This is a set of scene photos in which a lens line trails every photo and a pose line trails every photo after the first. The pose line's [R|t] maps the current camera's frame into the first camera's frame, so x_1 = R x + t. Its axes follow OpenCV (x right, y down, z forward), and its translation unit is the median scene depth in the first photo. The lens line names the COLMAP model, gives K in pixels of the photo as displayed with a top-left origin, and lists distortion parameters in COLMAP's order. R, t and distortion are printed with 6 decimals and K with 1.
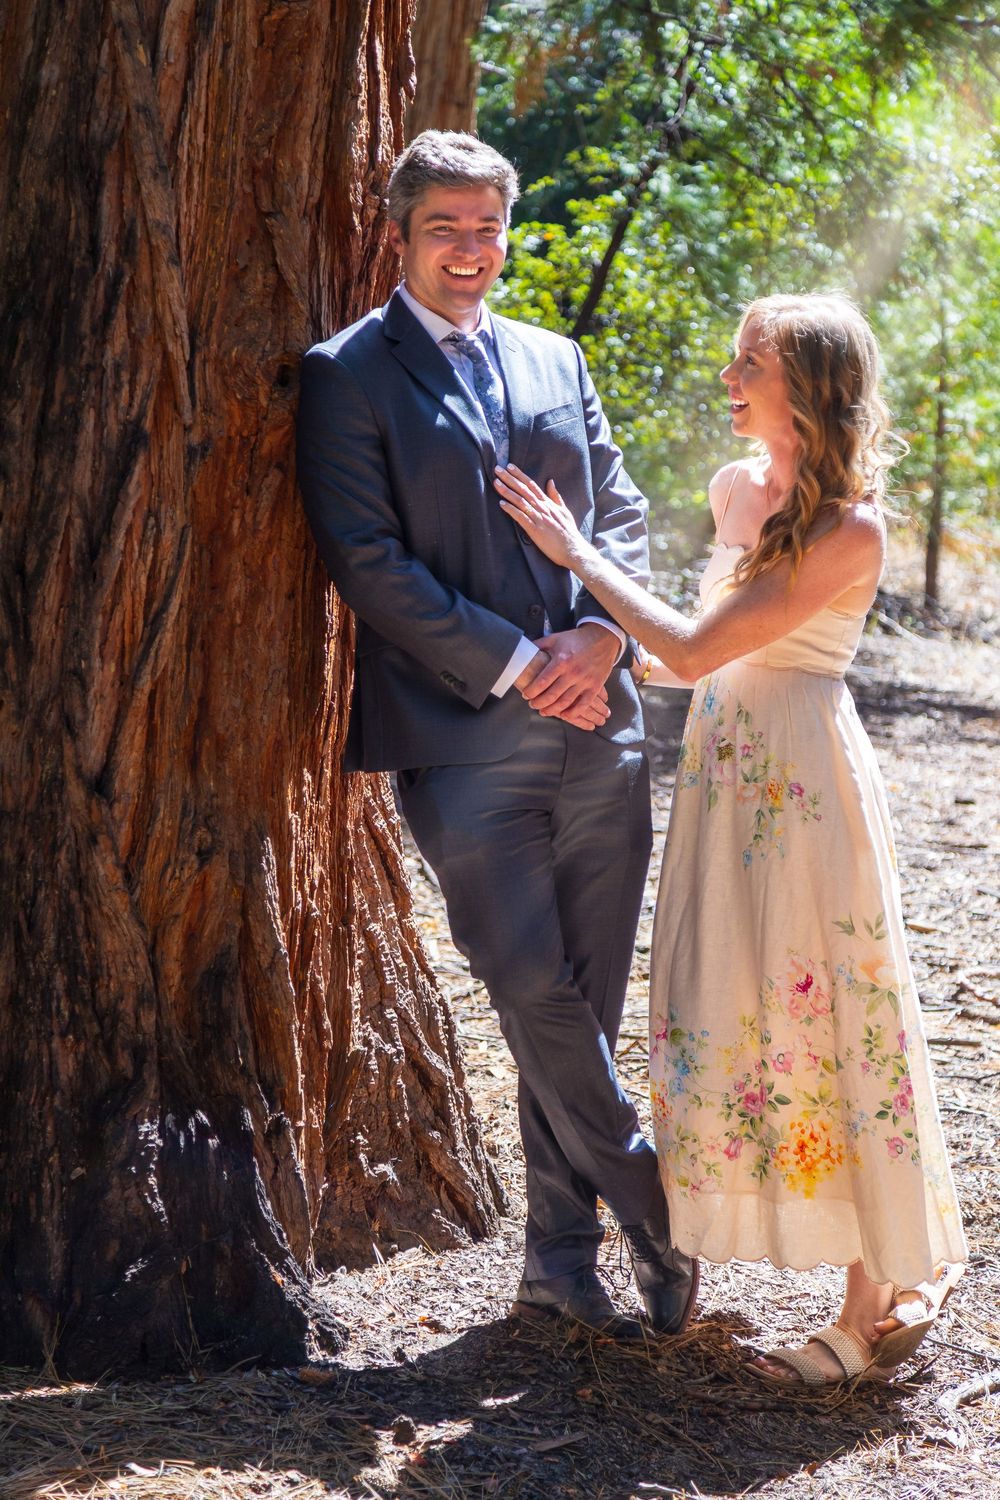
lens RADIAL K [[3847.5, 0, 500.3], [0, 3847.5, 750.2], [0, 0, 1]] dist [0.114638, 0.000000]
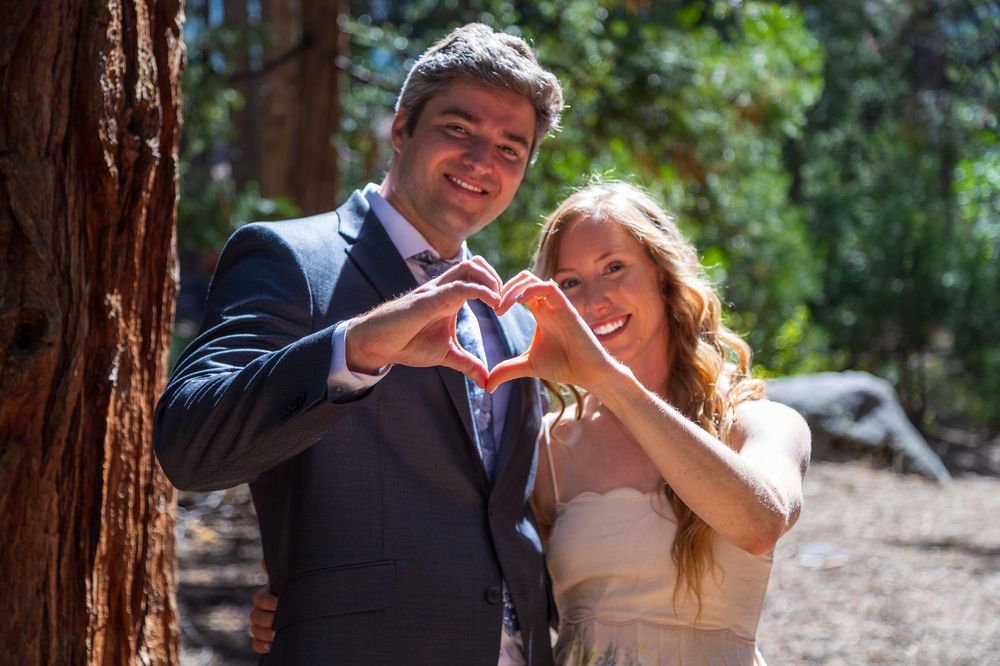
lens RADIAL K [[2019.8, 0, 500.1], [0, 2019.8, 333.4], [0, 0, 1]] dist [0.033678, 0.000000]
pose [[0.997591, -0.035833, 0.059398, 0.023561], [0.041893, 0.993681, -0.104133, -0.045147], [-0.055291, 0.106371, 0.992788, 0.534287]]
